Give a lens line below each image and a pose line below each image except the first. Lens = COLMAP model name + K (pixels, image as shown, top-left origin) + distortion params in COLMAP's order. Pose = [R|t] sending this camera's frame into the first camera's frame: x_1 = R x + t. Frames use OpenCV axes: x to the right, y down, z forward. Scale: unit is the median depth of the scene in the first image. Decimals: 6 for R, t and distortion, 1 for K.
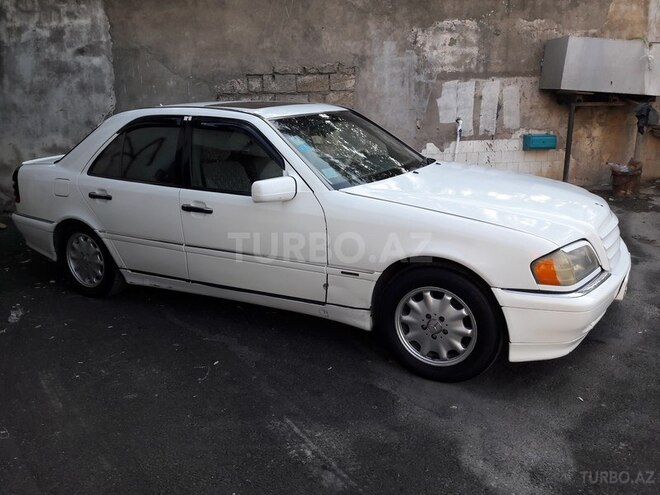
lens RADIAL K [[543.2, 0, 336.7], [0, 543.2, 245.4], [0, 0, 1]] dist [0.055350, -0.104121]
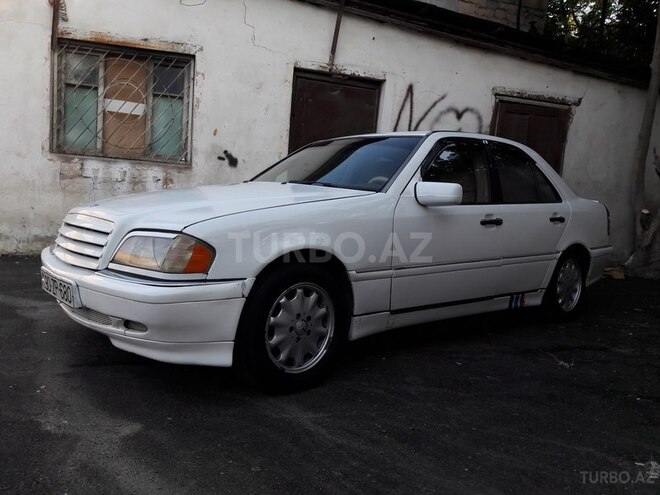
lens RADIAL K [[543.2, 0, 328.5], [0, 543.2, 251.9], [0, 0, 1]] dist [0.055350, -0.104121]
pose [[-0.336985, 0.114001, -0.934583, 0.517758], [-0.290316, 0.931691, 0.218328, -0.135388], [0.895632, 0.344898, -0.280870, 0.703882]]
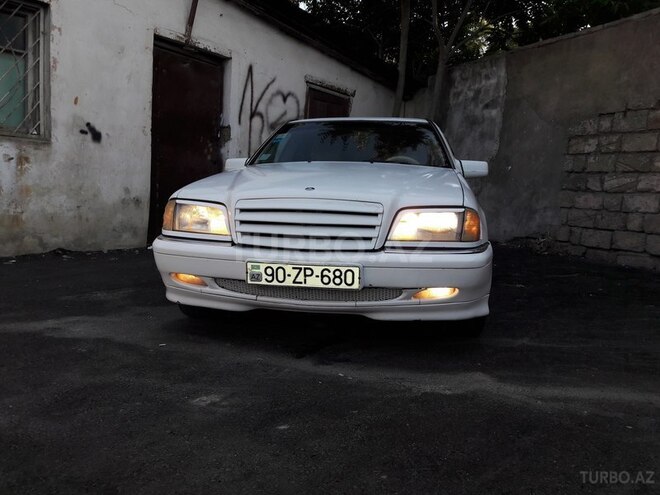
lens RADIAL K [[543.2, 0, 330.1], [0, 543.2, 250.4], [0, 0, 1]] dist [0.055350, -0.104121]
pose [[0.341725, 0.150995, -0.927590, 0.563356], [-0.283887, 0.957486, 0.051277, -0.014501], [0.895897, 0.245808, 0.370063, 0.318285]]
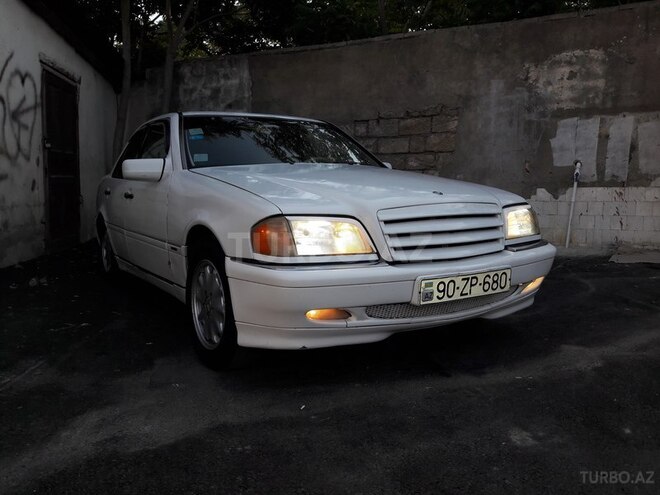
lens RADIAL K [[543.2, 0, 326.6], [0, 543.2, 248.8], [0, 0, 1]] dist [0.055350, -0.104121]
pose [[0.871892, 0.076595, -0.483670, 0.315142], [-0.145431, 0.983631, -0.106393, 0.049880], [0.467604, 0.163105, 0.868760, 0.105878]]
